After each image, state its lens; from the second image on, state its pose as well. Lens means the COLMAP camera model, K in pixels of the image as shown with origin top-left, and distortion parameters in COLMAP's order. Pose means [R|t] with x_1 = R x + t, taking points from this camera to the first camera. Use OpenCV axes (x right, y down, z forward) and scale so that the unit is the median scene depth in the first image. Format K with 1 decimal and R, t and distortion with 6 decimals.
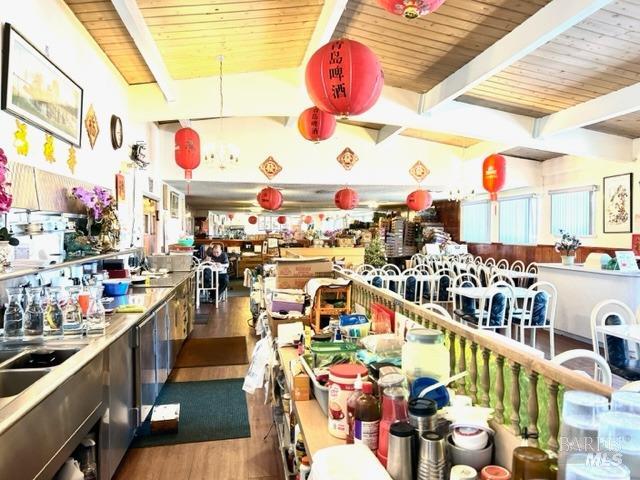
lens RADIAL K [[497.2, 0, 320.0], [0, 497.2, 240.0], [0, 0, 1]] dist [0.096461, -0.121484]
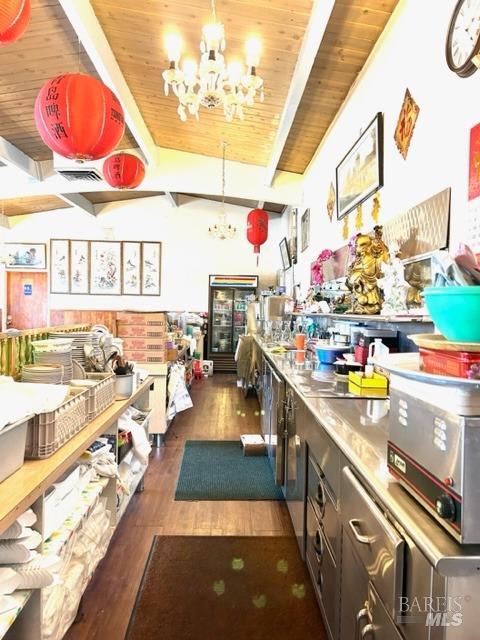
lens RADIAL K [[497.2, 0, 239.2], [0, 497.2, 310.0], [0, 0, 1]] dist [0.096461, -0.121484]
pose [[-0.992008, -0.019606, 0.124643, -0.309265], [-0.017572, 0.999694, 0.017403, 0.006618], [-0.124946, 0.015074, -0.992049, 1.626489]]
